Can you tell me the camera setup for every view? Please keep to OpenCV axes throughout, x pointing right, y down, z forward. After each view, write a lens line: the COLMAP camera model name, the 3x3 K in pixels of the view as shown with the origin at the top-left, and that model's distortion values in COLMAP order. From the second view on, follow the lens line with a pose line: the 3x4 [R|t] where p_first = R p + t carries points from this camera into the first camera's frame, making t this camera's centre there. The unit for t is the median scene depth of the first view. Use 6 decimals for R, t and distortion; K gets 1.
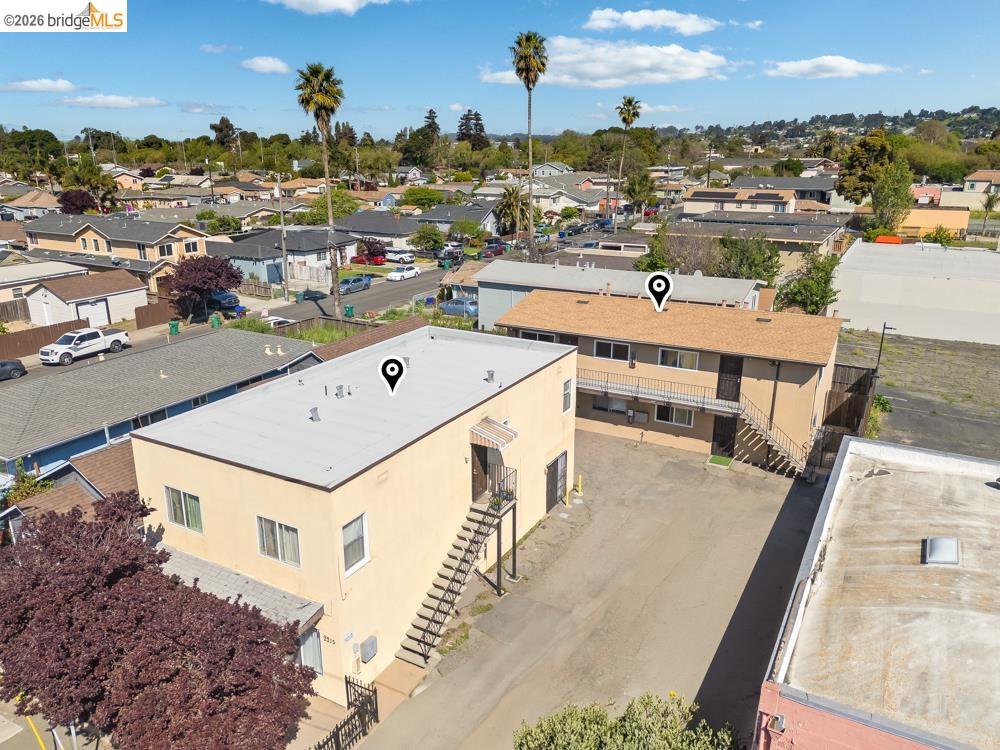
lens RADIAL K [[754.5, 0, 500.0], [0, 754.5, 375.0], [0, 0, 1]] dist [0.089682, -0.090378]
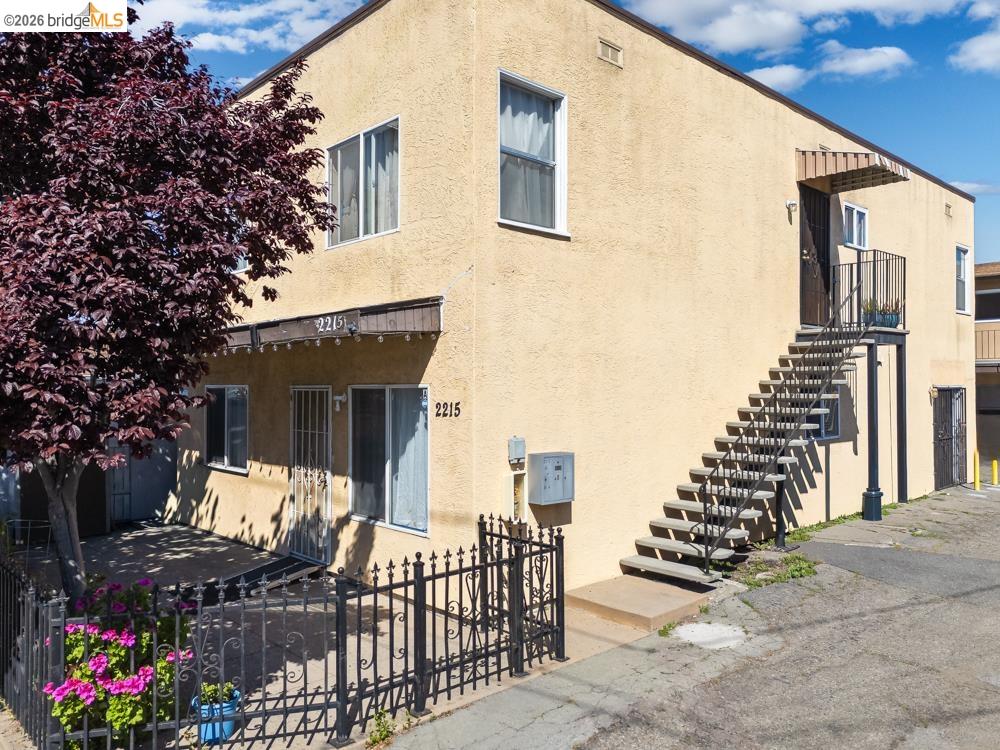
lens RADIAL K [[743.7, 0, 500.0], [0, 743.7, 375.0], [0, 0, 1]] dist [0.094221, -0.091337]
pose [[0.950978, -0.007096, -0.309176, -0.049913], [-0.091276, 0.948761, -0.302526, 0.255769], [0.295481, 0.315916, 0.901603, 0.391639]]
